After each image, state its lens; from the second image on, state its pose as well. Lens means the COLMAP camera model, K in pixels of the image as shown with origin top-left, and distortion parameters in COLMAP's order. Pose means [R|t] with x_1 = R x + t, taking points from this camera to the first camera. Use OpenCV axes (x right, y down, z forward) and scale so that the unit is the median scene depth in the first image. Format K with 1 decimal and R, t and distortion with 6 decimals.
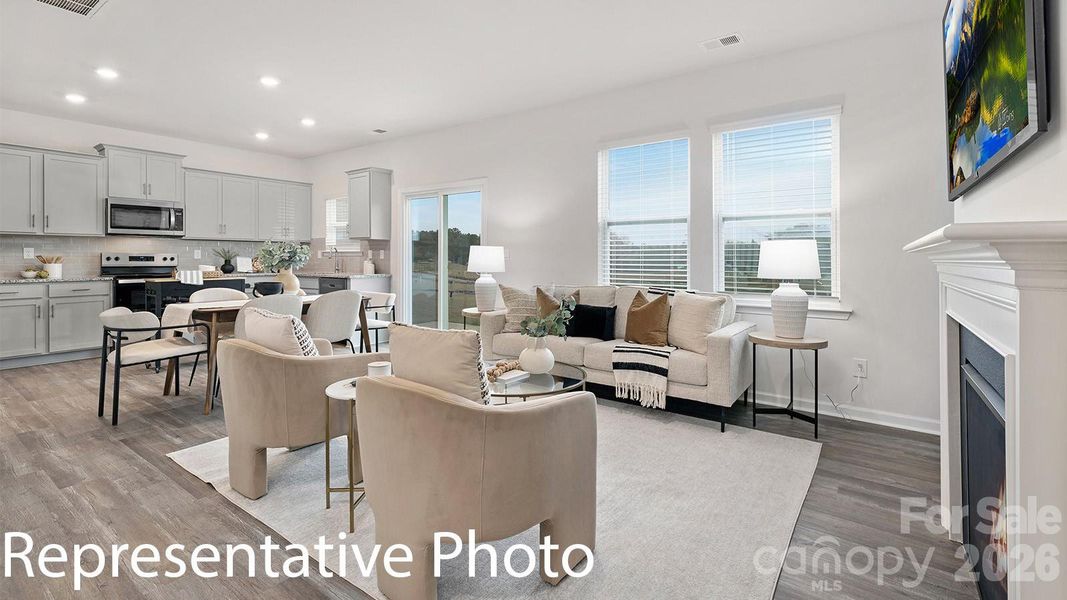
lens RADIAL K [[476.2, 0, 537.0], [0, 476.2, 253.9], [0, 0, 1]] dist [0.002902, 0.000466]
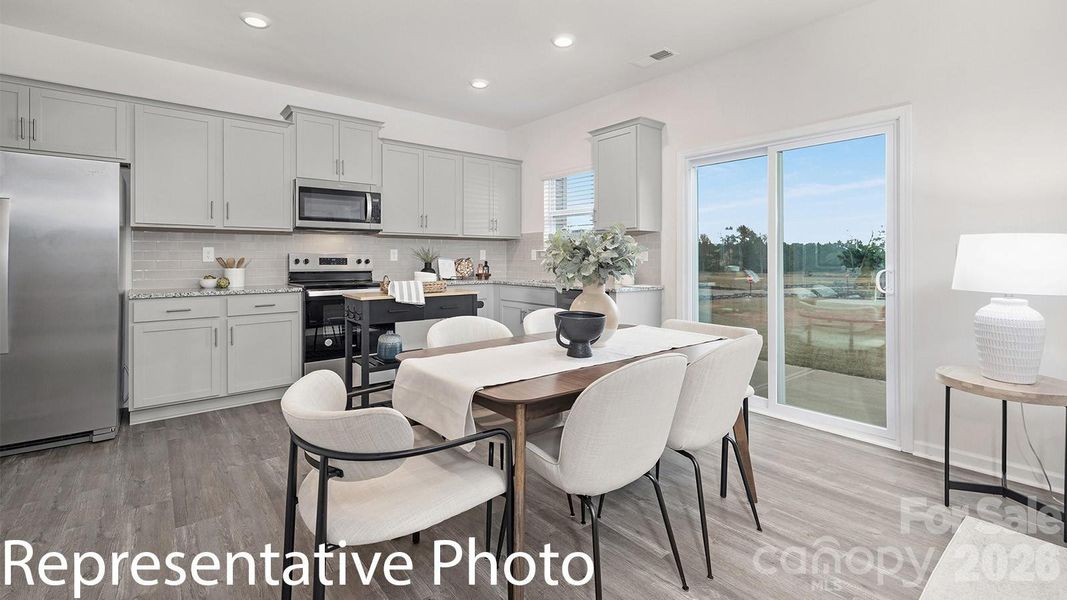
lens RADIAL K [[471.9, 0, 537.7], [0, 471.9, 250.7], [0, 0, 1]] dist [0.002674, 0.000234]
pose [[0.967164, -0.006511, -0.254069, -0.343502], [0.004551, 0.999955, -0.008303, 0.001049], [0.254112, 0.006874, 0.967150, 0.379177]]
